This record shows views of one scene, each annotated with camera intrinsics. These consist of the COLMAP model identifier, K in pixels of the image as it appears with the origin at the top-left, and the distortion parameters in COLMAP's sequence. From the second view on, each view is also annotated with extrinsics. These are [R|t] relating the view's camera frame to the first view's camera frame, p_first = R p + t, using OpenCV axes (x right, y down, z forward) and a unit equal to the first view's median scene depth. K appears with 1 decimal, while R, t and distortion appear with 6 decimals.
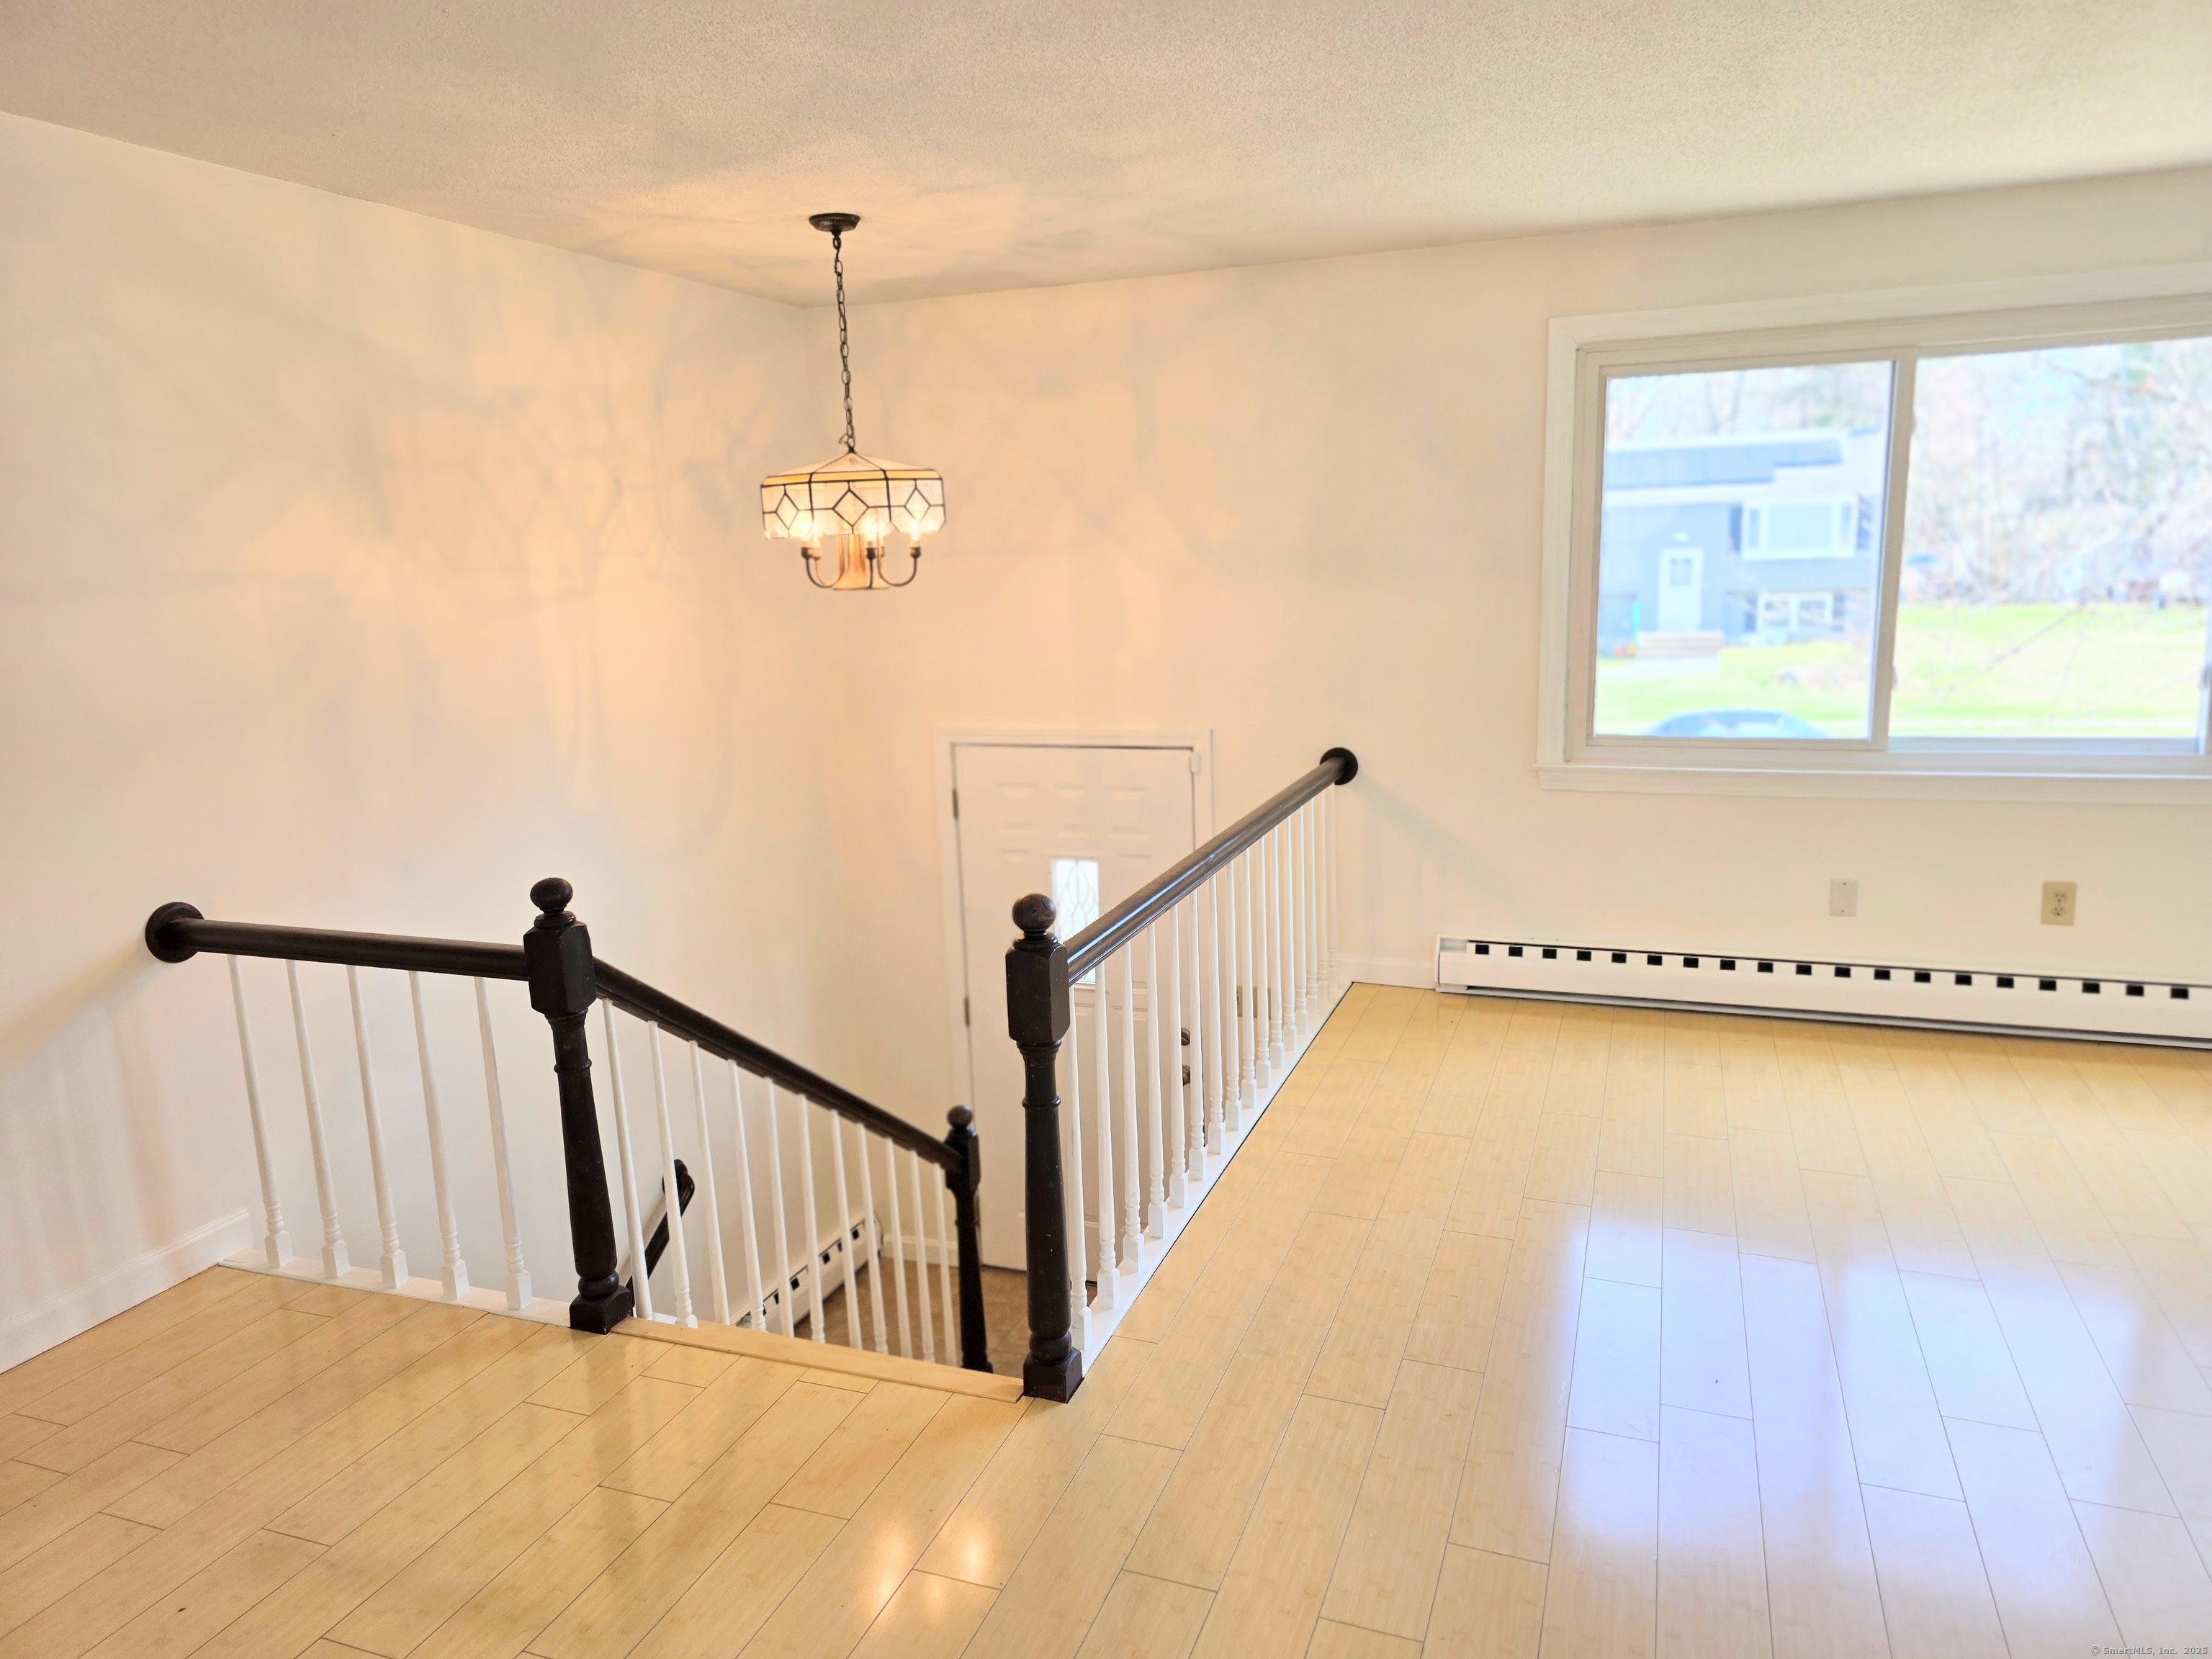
lens RADIAL K [[1464.4, 0, 1108.3], [0, 1464.4, 837.9], [0, 0, 1]] dist [0.093060, -0.073335]
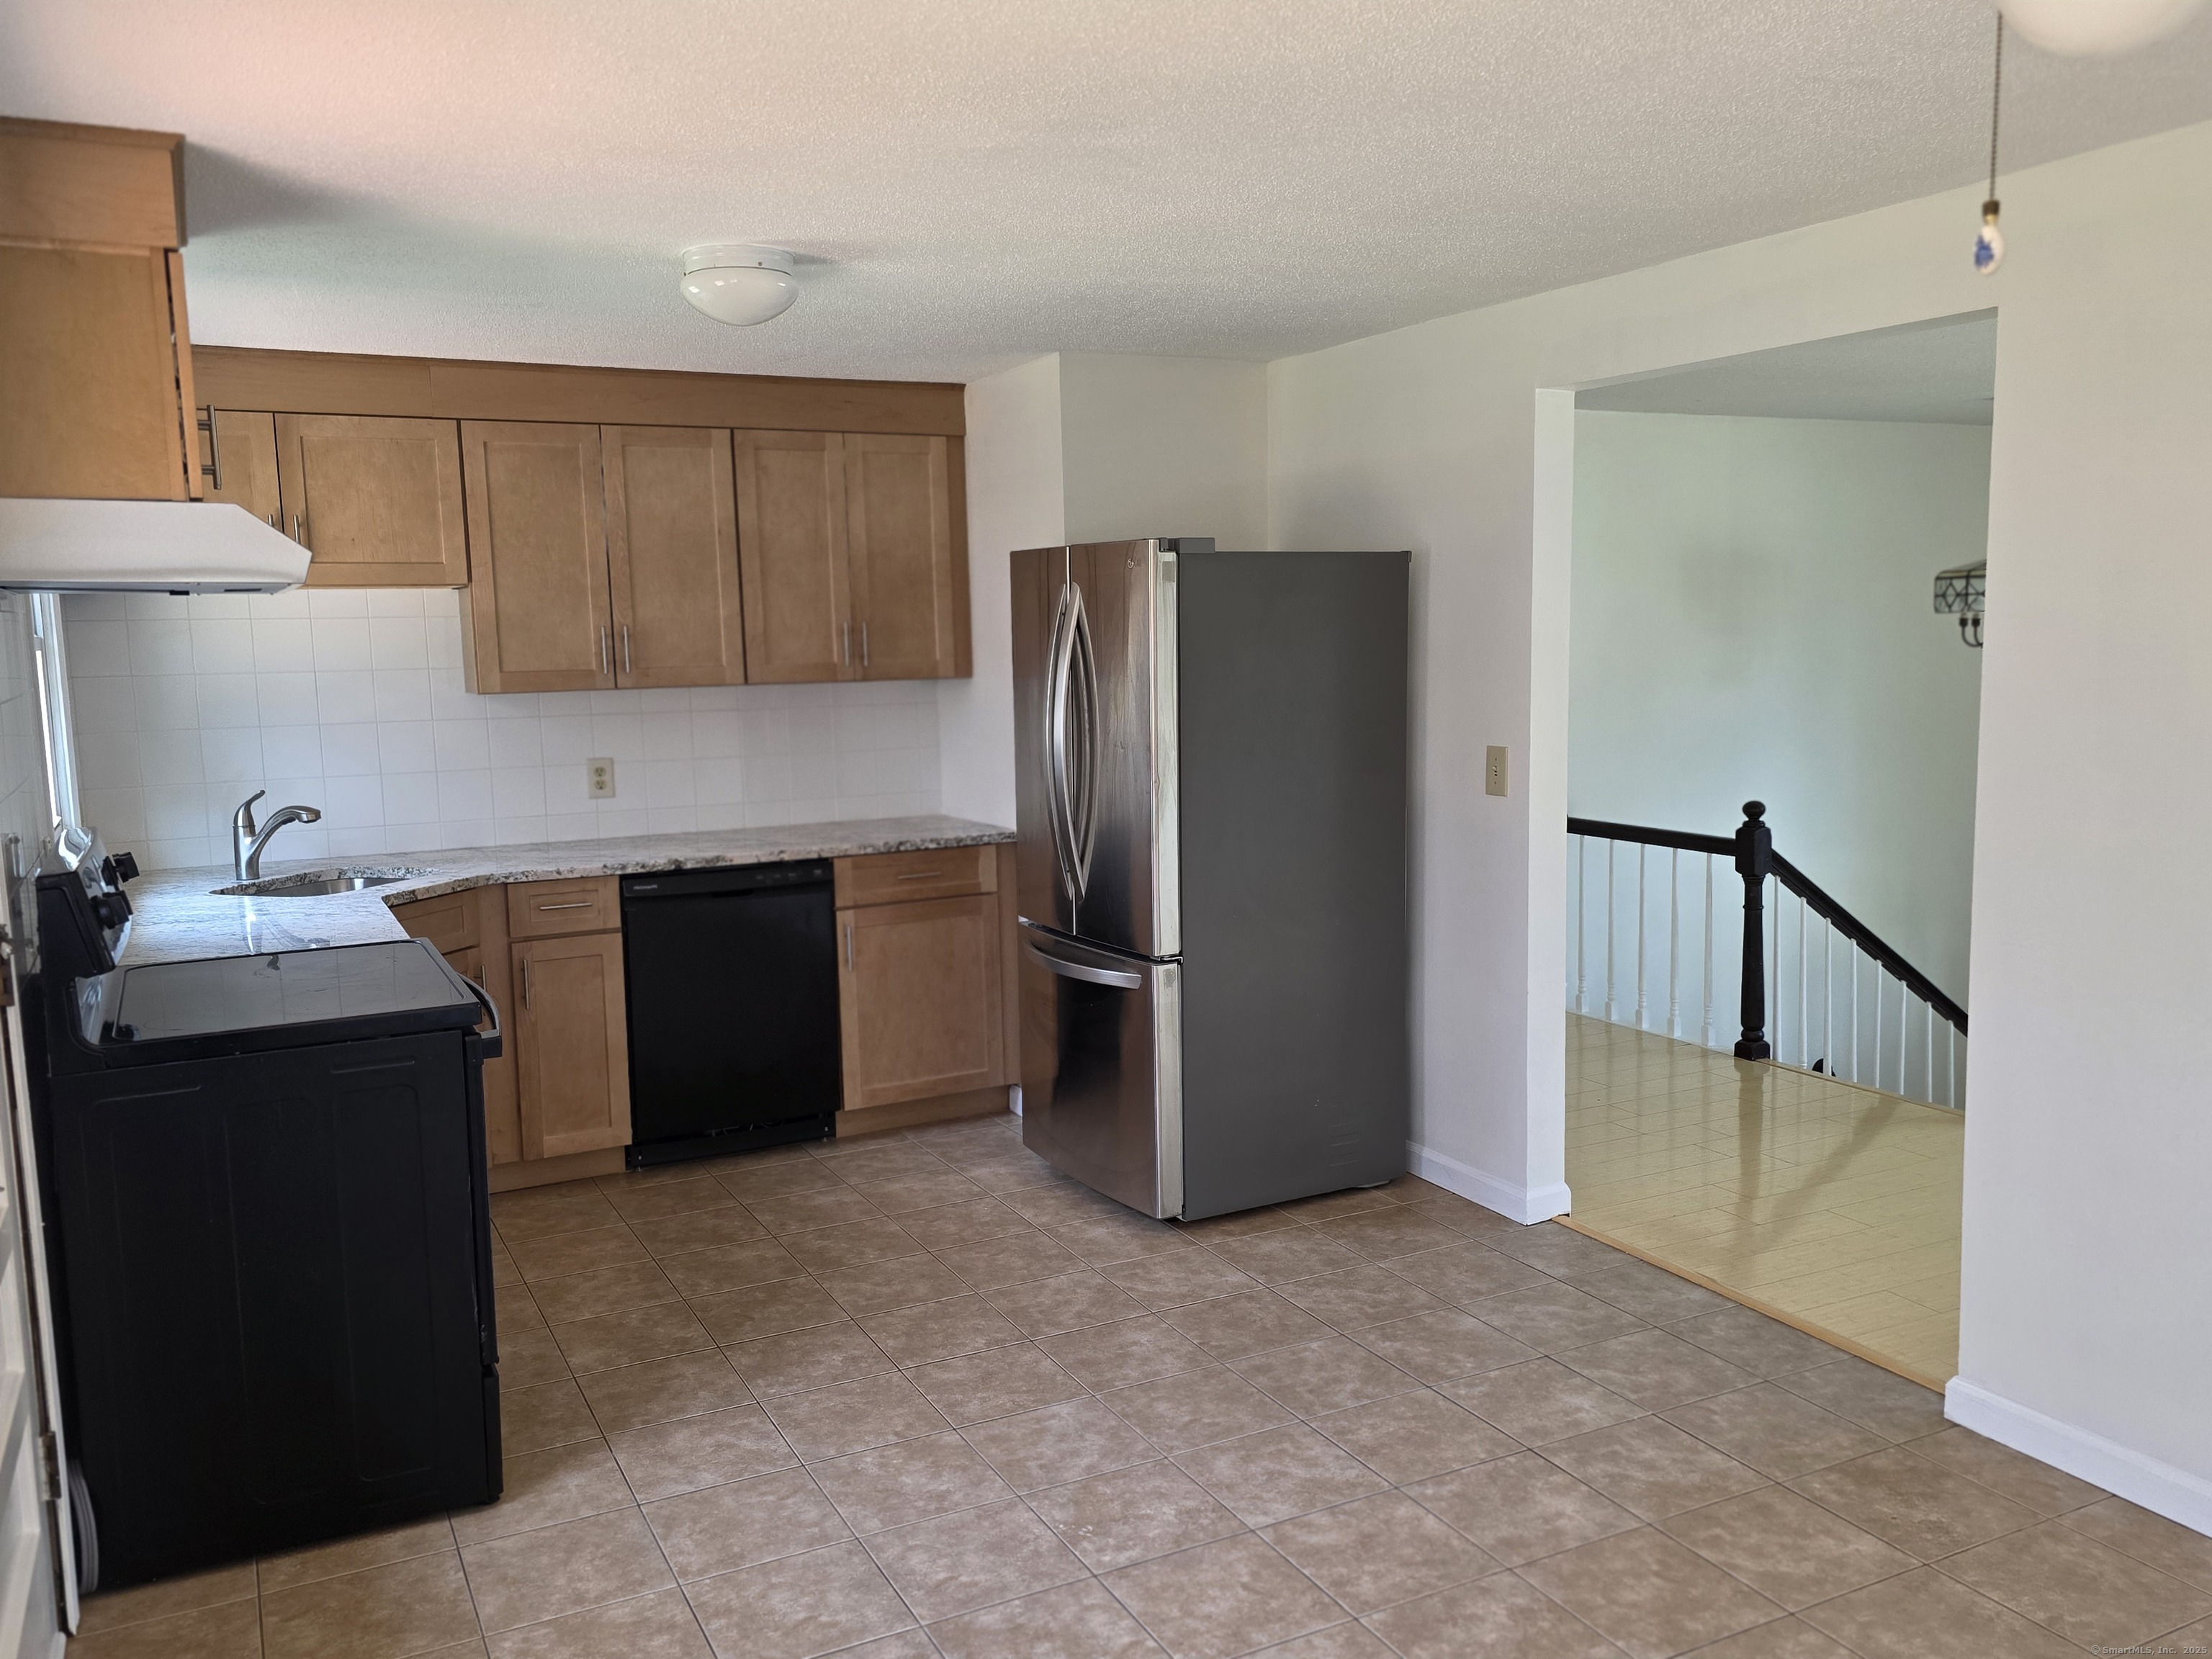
lens RADIAL K [[1779.5, 0, 1114.5], [0, 1779.5, 838.9], [0, 0, 1]] dist [0.054934, -0.043602]
pose [[0.746614, 0.099591, -0.657761, 0.466543], [-0.137275, 0.990516, -0.005846, 0.186718], [0.650940, 0.094659, 0.753204, -1.113003]]
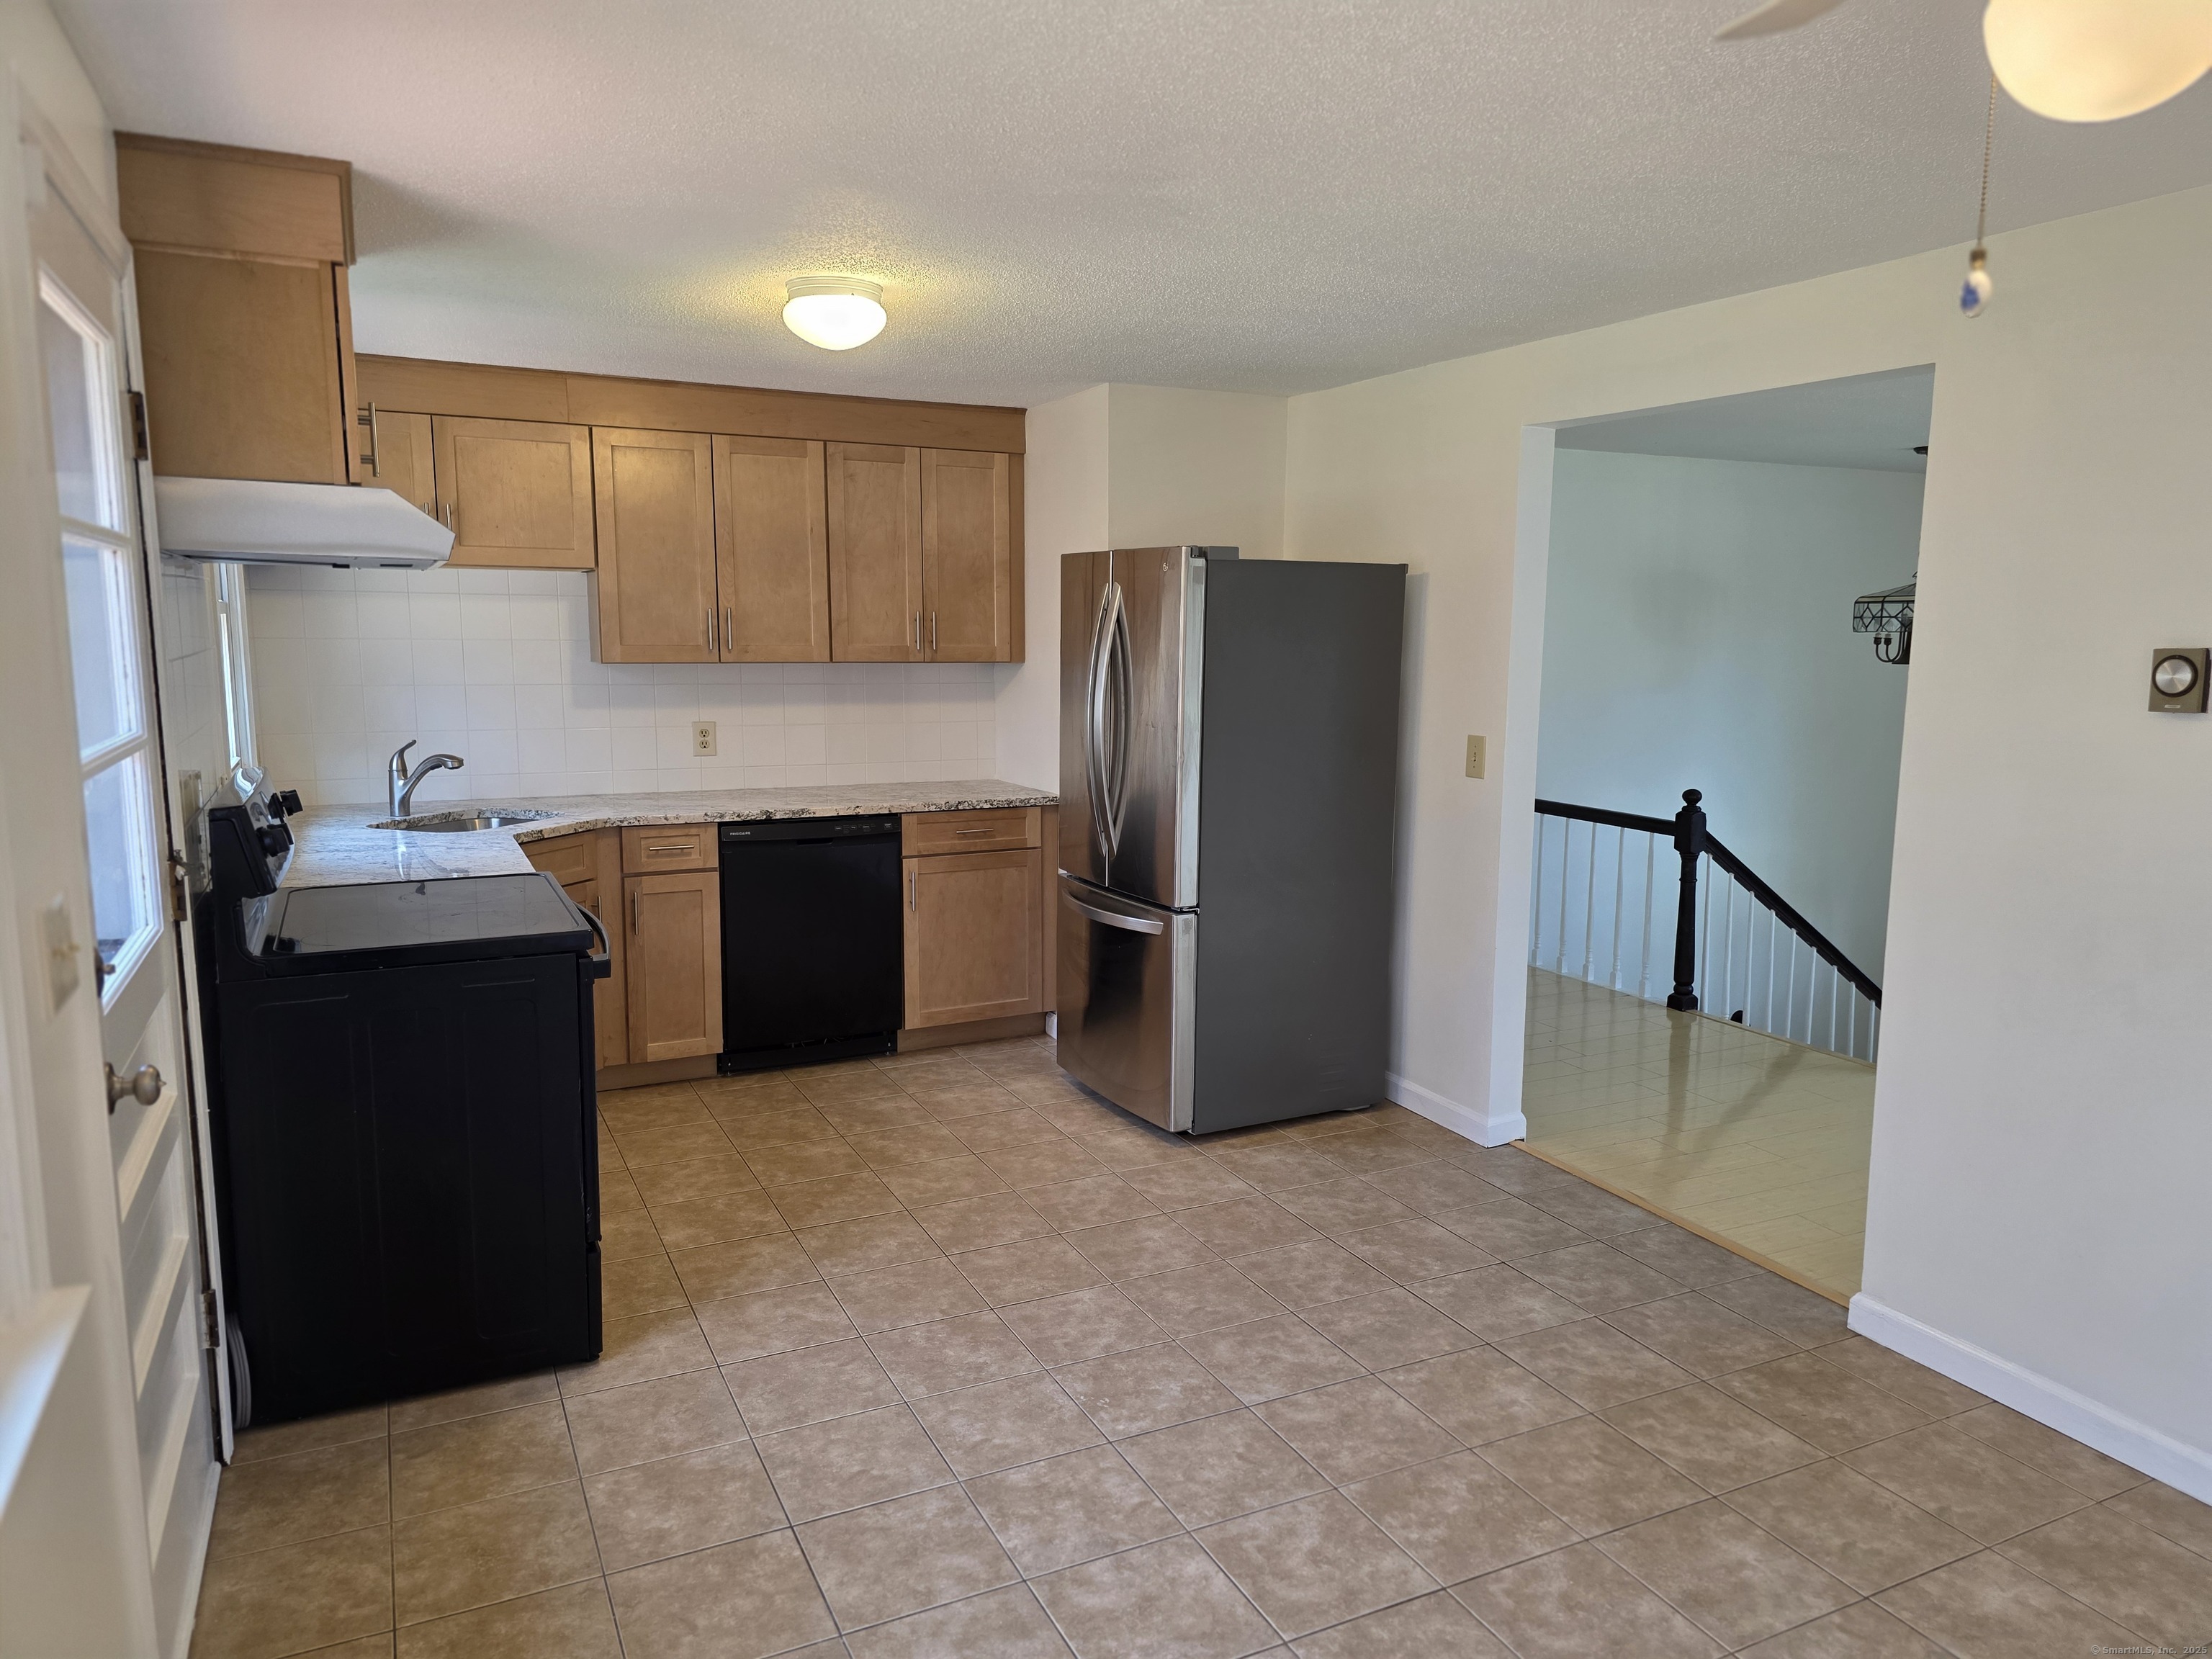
lens RADIAL K [[1498.6, 0, 1128.1], [0, 1498.6, 830.1], [0, 0, 1]] dist [0.060164, -0.049055]
pose [[0.738664, 0.134538, -0.660511, 0.440798], [-0.168222, 0.985668, 0.012643, 0.186201], [0.652746, 0.101773, 0.750710, -1.092195]]
